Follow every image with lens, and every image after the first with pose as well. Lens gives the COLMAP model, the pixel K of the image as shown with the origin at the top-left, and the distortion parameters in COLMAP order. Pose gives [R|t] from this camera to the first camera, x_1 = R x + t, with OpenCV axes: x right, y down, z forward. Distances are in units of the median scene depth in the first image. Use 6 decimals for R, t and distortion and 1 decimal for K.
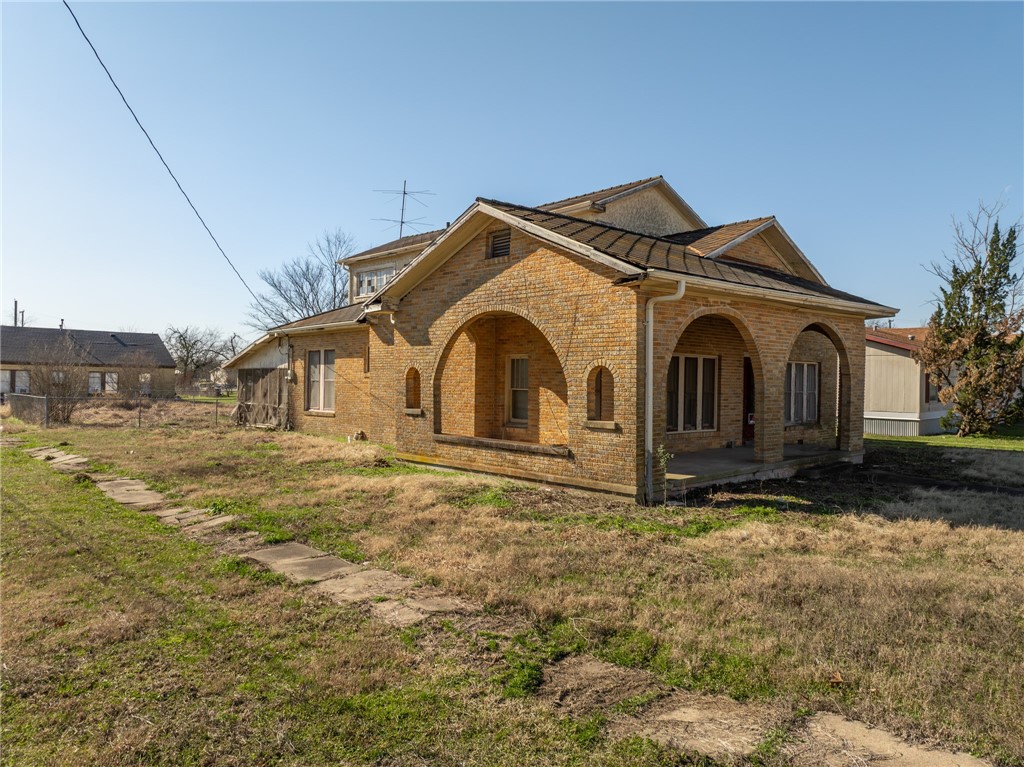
lens RADIAL K [[722.7, 0, 512.6], [0, 722.7, 382.1], [0, 0, 1]] dist [-0.021642, -0.005078]
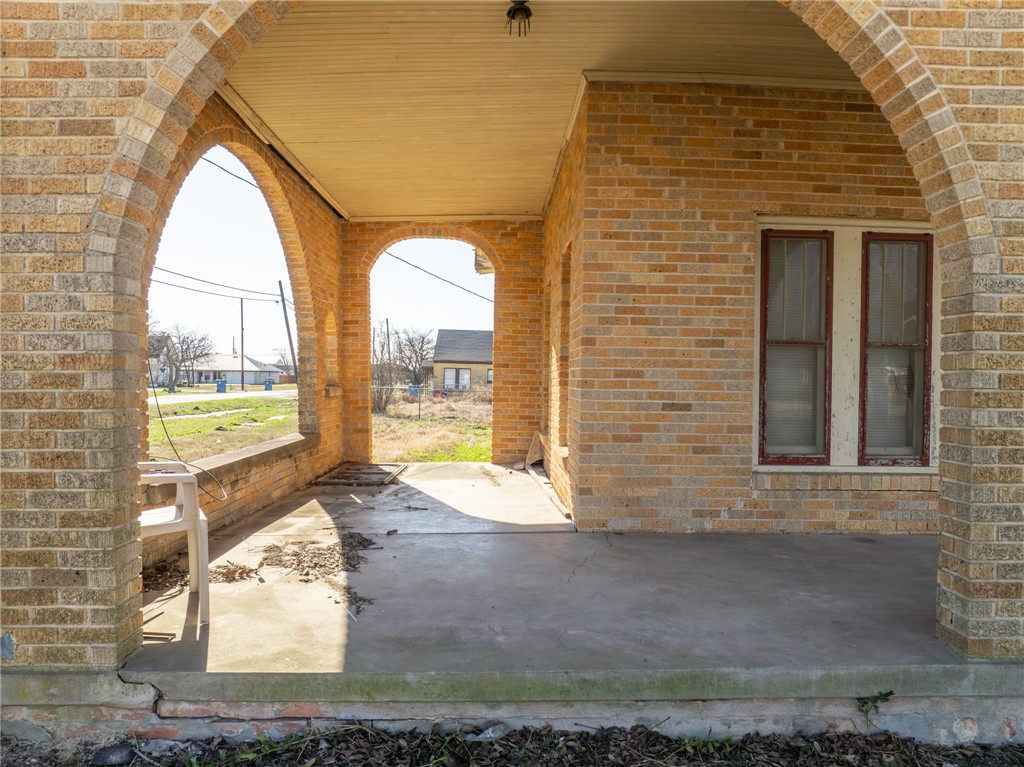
lens RADIAL K [[722.7, 0, 513.4], [0, 722.7, 383.6], [0, 0, 1]] dist [-0.021642, -0.005078]
pose [[0.752804, 0.003767, -0.658234, 0.302430], [-0.009142, 0.999947, -0.004733, 0.031339], [0.658181, 0.009580, 0.752798, 0.607465]]
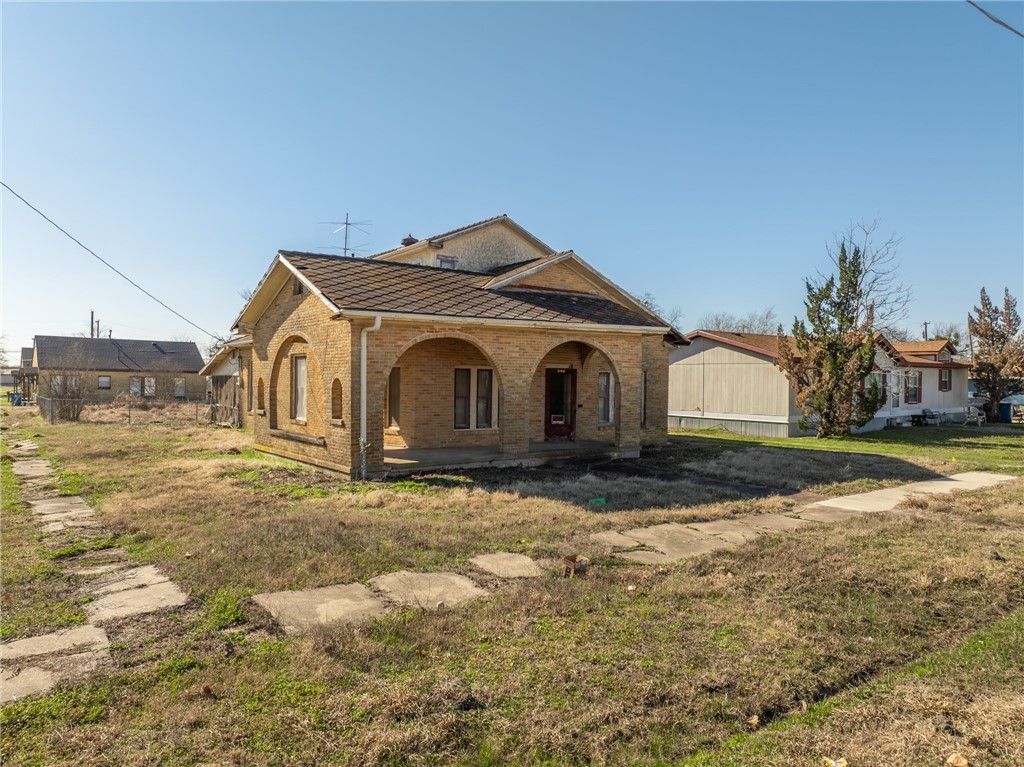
lens RADIAL K [[722.7, 0, 510.1], [0, 722.7, 385.3], [0, 0, 1]] dist [-0.021642, -0.005078]
pose [[0.994274, 0.001177, -0.106855, 0.390884], [-0.001070, 0.999999, 0.001053, -0.007437], [0.106856, -0.000933, 0.994274, -0.204684]]
